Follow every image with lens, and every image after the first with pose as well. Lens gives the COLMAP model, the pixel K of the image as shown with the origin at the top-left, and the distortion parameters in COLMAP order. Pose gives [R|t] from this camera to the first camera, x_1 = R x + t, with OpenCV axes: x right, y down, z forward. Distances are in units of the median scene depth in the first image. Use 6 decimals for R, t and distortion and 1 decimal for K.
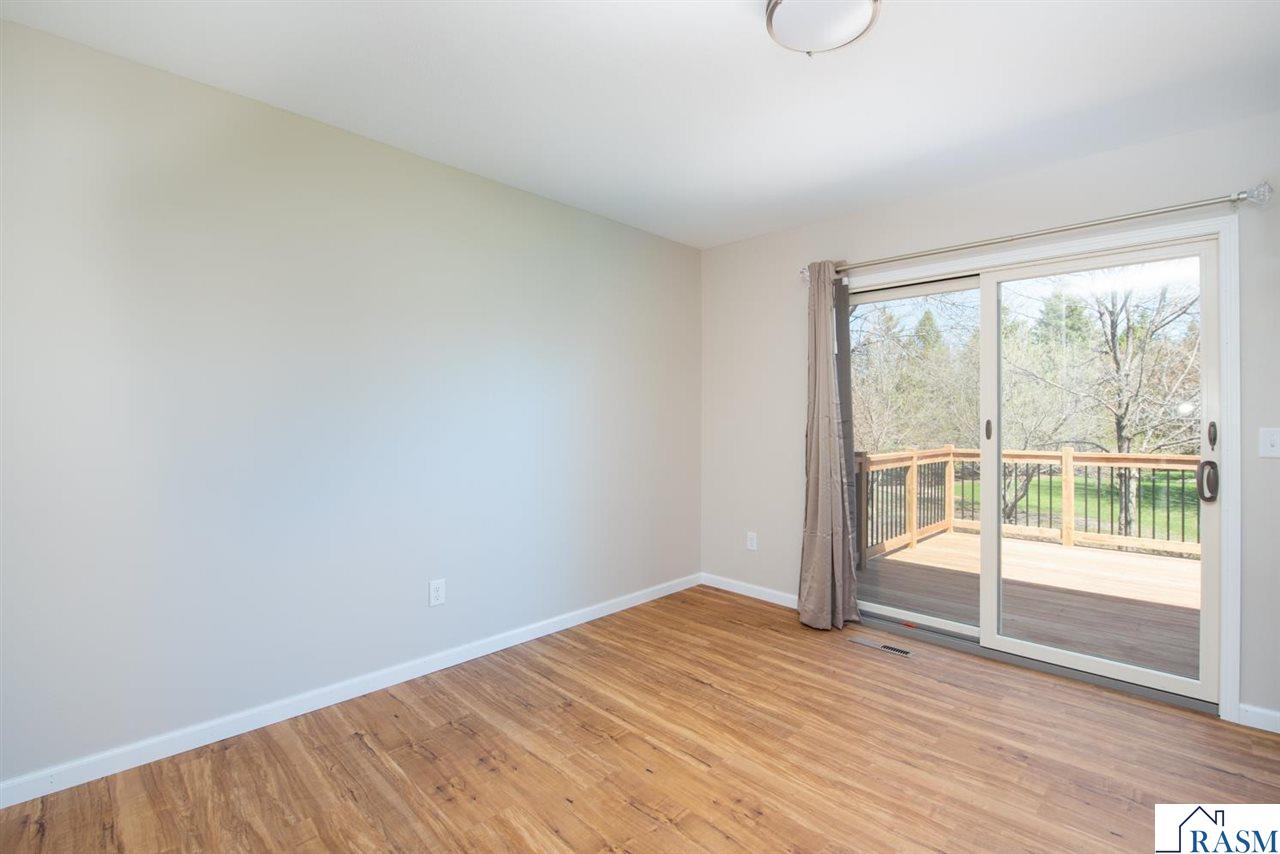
lens RADIAL K [[580.3, 0, 644.6], [0, 580.3, 418.8], [0, 0, 1]] dist [-0.005862, -0.000325]
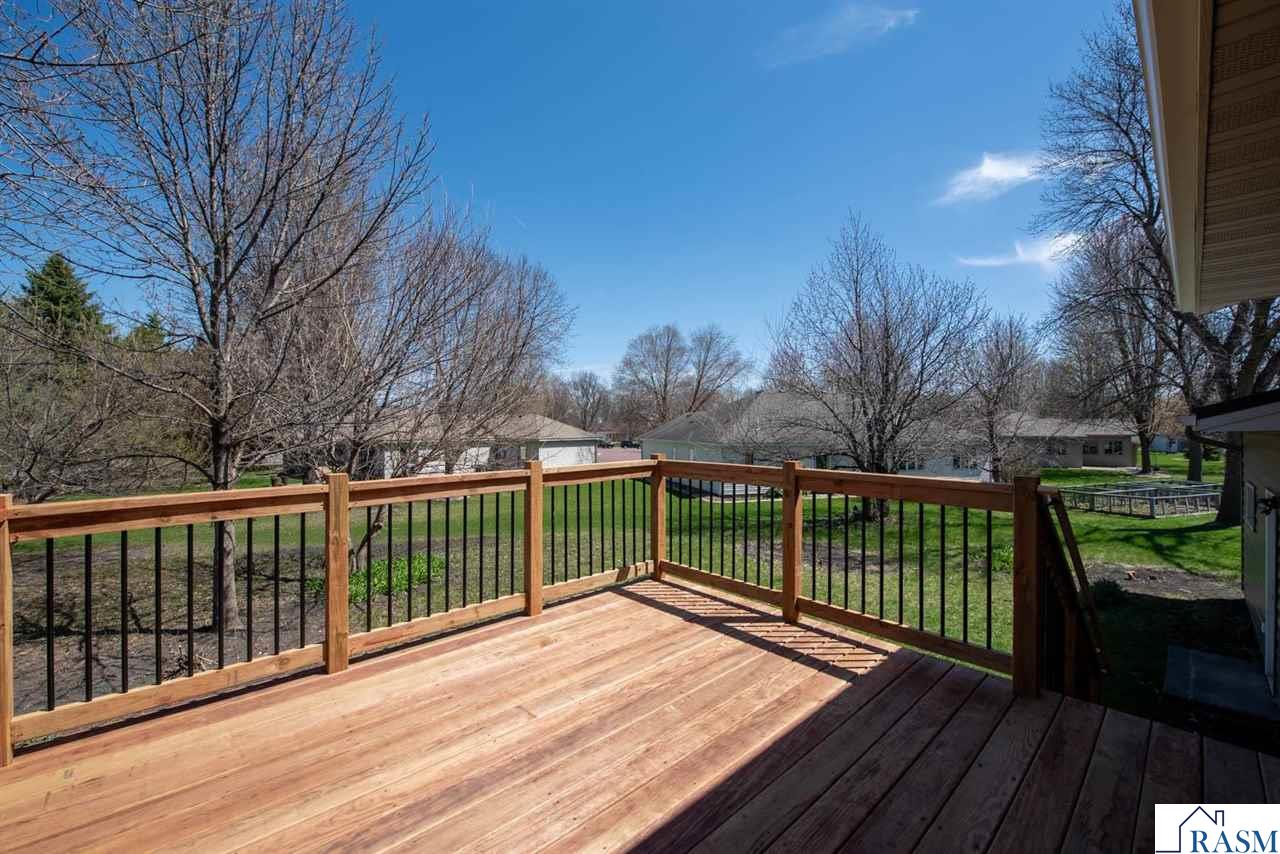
lens RADIAL K [[522.0, 0, 644.8], [0, 522.0, 419.1], [0, 0, 1]] dist [-0.014100, -0.001229]
pose [[0.060559, 0.004664, 0.998154, 0.260816], [0.009169, 0.999944, -0.005229, 0.005229], [-0.998123, 0.009468, 0.060512, 0.616192]]
